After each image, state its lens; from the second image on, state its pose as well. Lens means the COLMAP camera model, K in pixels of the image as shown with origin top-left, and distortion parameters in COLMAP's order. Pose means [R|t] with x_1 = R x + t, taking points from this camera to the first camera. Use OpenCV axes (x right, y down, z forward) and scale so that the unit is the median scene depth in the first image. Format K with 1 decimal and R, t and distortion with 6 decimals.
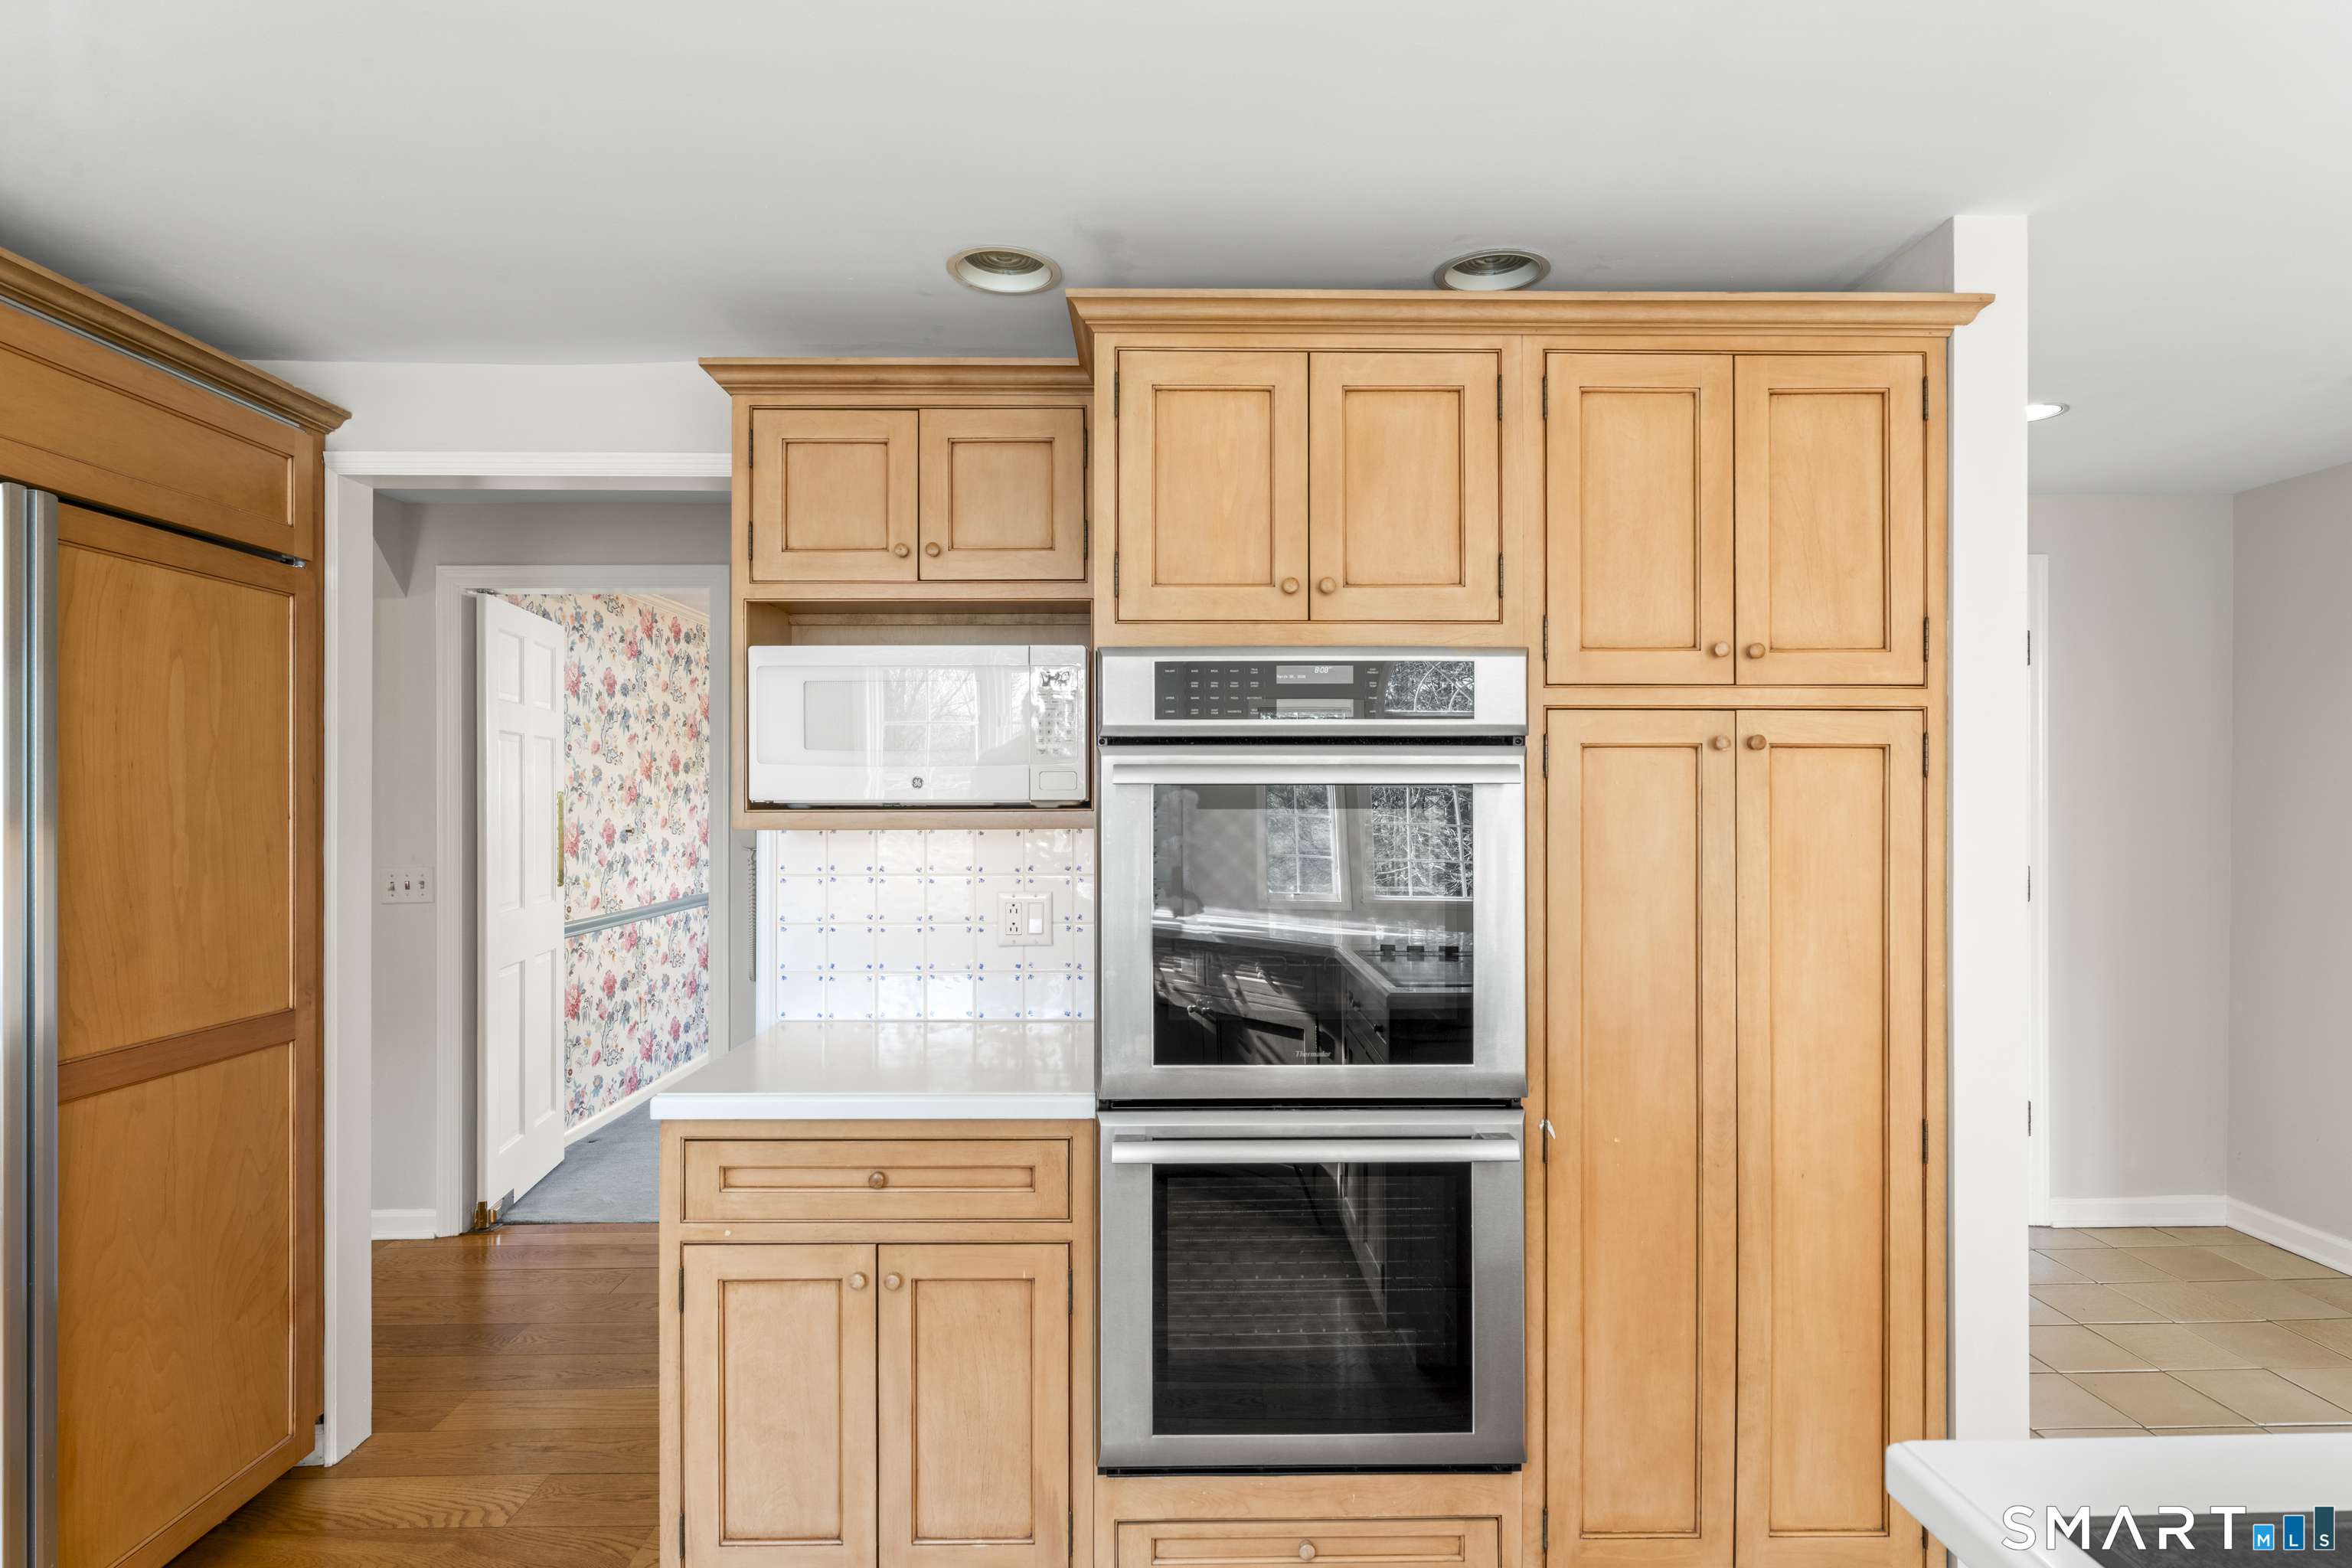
lens RADIAL K [[1266.3, 0, 1177.8], [0, 1266.3, 775.2], [0, 0, 1]] dist [-0.002773, -0.000854]
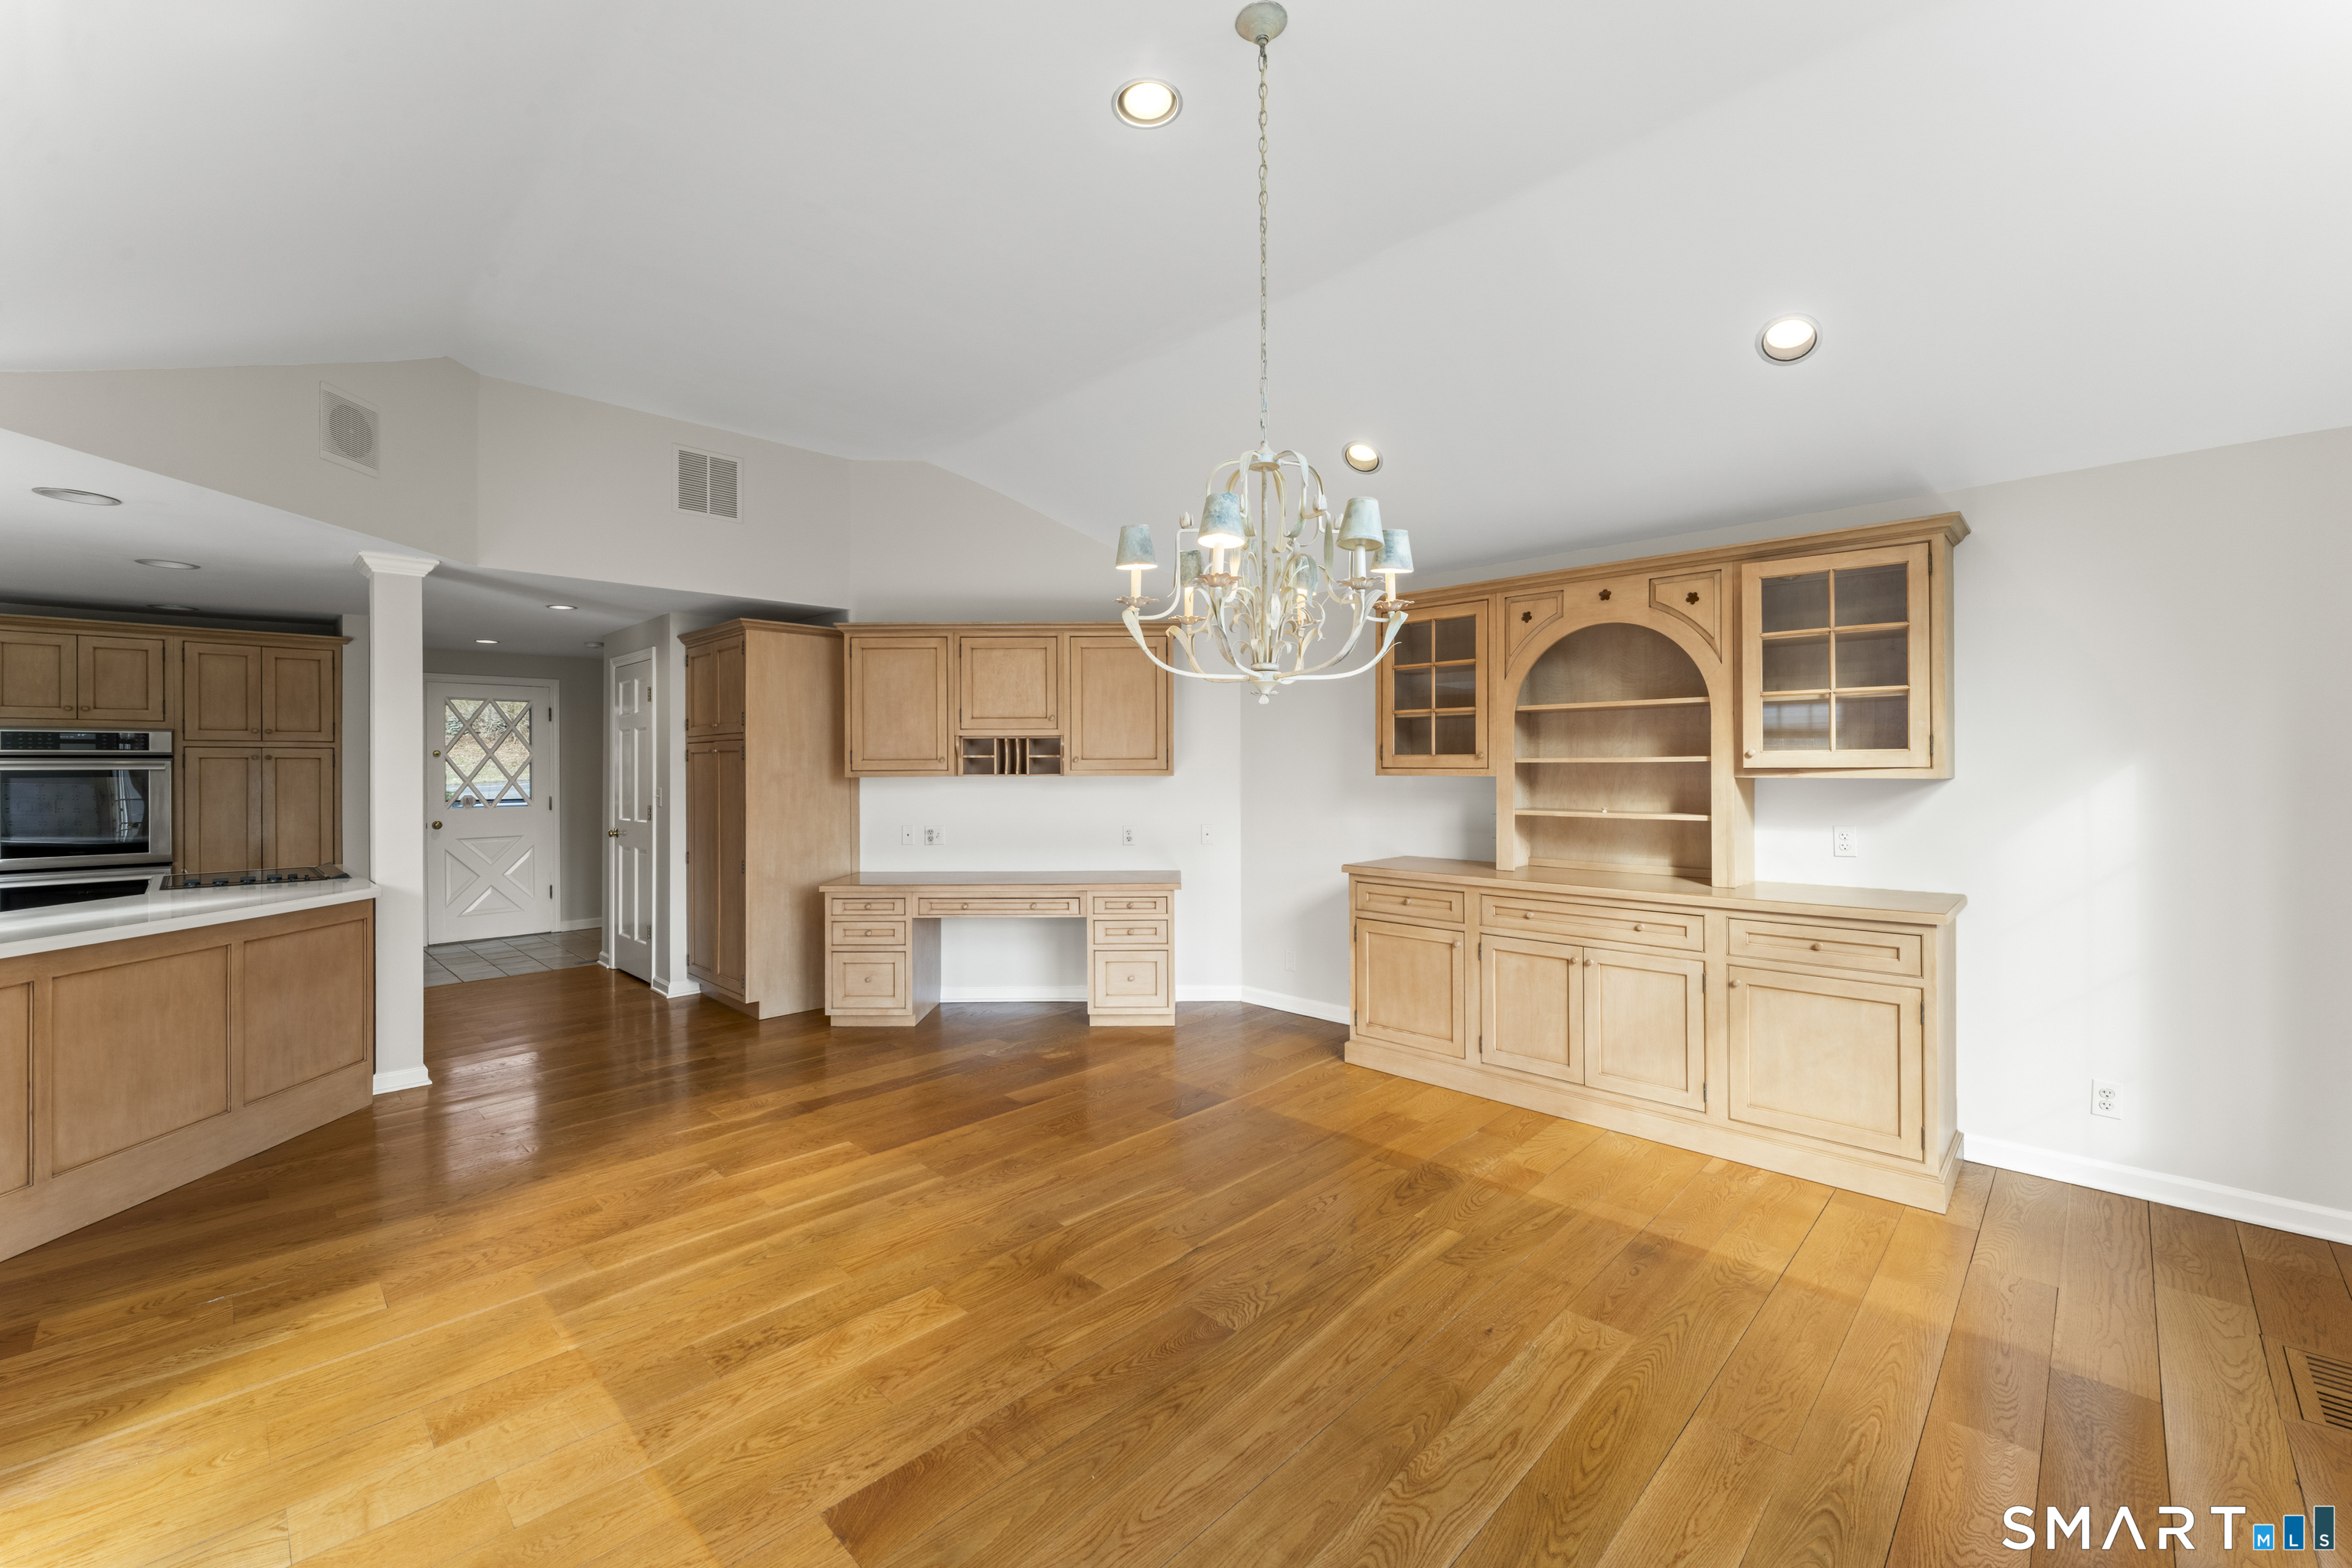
lens RADIAL K [[957.2, 0, 1182.1], [0, 957.2, 773.1], [0, 0, 1]] dist [-0.004012, 0.000732]
pose [[0.700540, -0.008748, 0.713560, 0.340843], [0.004421, 0.999959, 0.007918, 0.008540], [-0.713600, -0.002392, 0.700549, -2.712712]]
